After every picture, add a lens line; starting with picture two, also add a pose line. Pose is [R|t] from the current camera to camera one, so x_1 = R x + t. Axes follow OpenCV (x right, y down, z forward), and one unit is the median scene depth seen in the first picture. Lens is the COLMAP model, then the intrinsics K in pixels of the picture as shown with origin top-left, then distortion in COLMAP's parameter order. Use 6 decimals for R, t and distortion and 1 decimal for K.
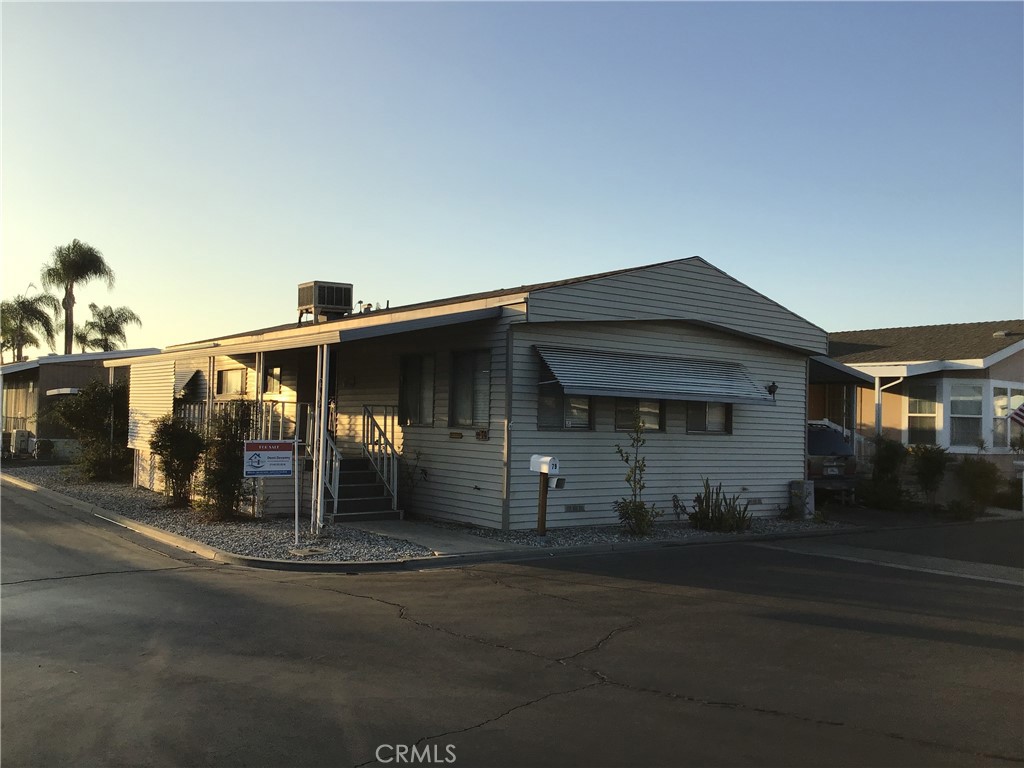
lens RADIAL K [[926.2, 0, 512.0], [0, 926.2, 384.0], [0, 0, 1]] dist [0.090132, -0.187558]
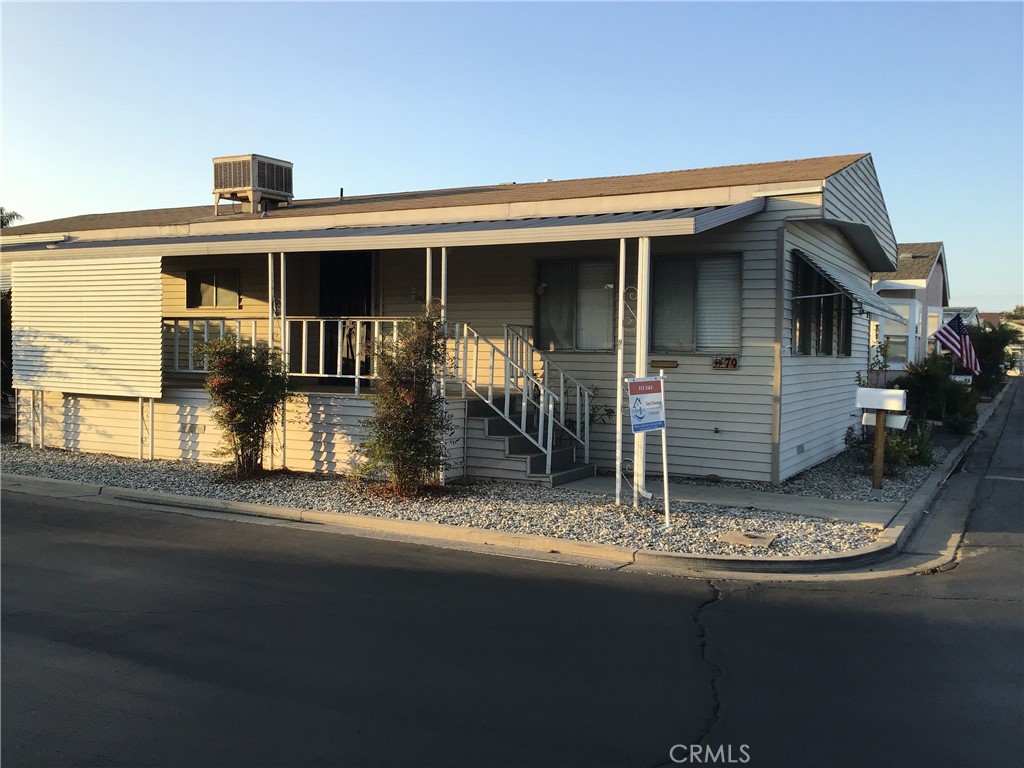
lens RADIAL K [[926.2, 0, 512.0], [0, 926.2, 384.0], [0, 0, 1]] dist [0.090132, -0.187558]
pose [[0.906848, -0.026908, 0.420599, -0.459568], [-0.009836, 0.996337, 0.084948, 0.006597], [-0.421344, -0.081172, 0.903261, 0.318314]]
